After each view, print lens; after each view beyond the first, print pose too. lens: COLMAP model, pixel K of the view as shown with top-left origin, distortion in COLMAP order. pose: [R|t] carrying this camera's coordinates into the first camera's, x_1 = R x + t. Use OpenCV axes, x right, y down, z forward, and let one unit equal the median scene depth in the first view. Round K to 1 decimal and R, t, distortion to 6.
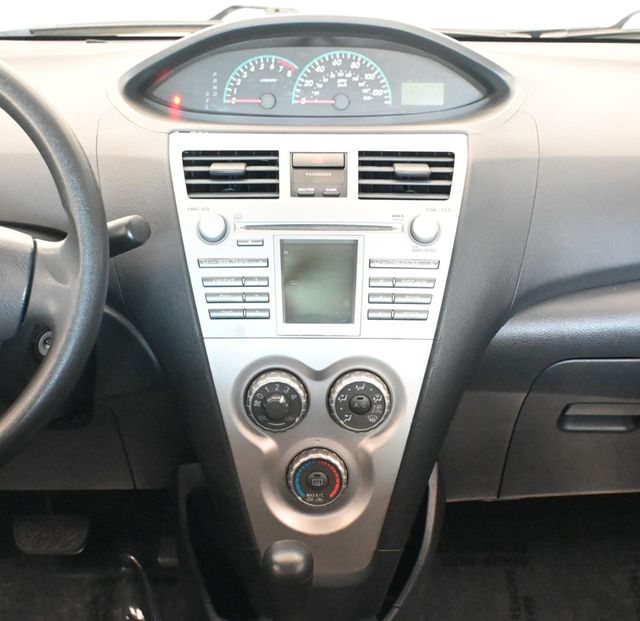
lens RADIAL K [[1079.3, 0, 313.8], [0, 1079.3, 307.0], [0, 0, 1]] dist [0.040273, 0.000000]
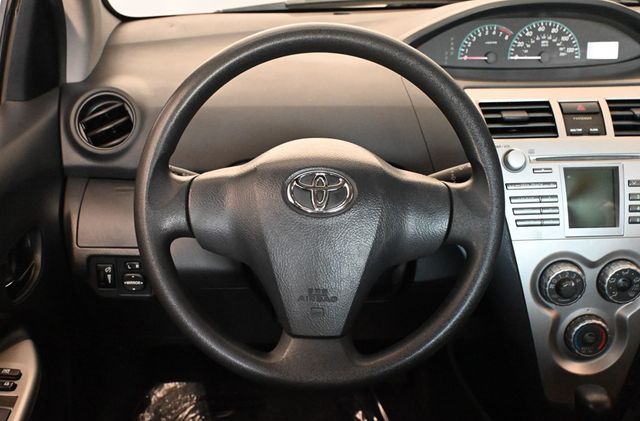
lens RADIAL K [[745.3, 0, 318.9], [0, 745.3, 208.1], [0, 0, 1]] dist [-0.002163, 0.000000]
pose [[0.999034, -0.028231, 0.033670, -0.371397], [0.026281, 0.998028, 0.056997, -0.072098], [-0.035213, -0.056057, 0.997806, 0.053500]]
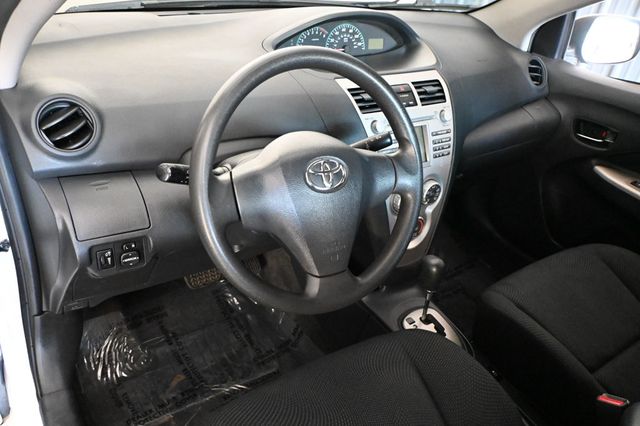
lens RADIAL K [[492.0, 0, 320.4], [0, 492.0, 214.1], [0, 0, 1]] dist [-0.005926, 0.002890]
pose [[0.826299, -0.220485, 0.518282, -0.718811], [0.087221, 0.959184, 0.268994, -0.177120], [-0.556438, -0.177064, 0.811804, 0.236661]]
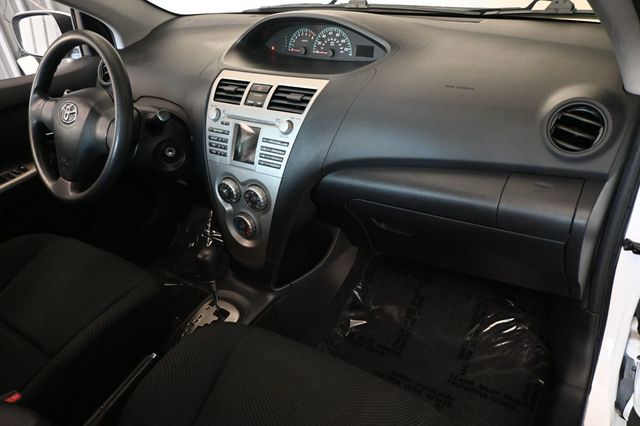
lens RADIAL K [[469.5, 0, 325.2], [0, 469.5, 219.9], [0, 0, 1]] dist [-0.008702, -0.002205]
pose [[0.834044, 0.231354, -0.500845, 0.670754], [-0.104171, 0.957536, 0.268838, -0.152147], [0.541774, -0.172049, 0.822727, 0.236393]]
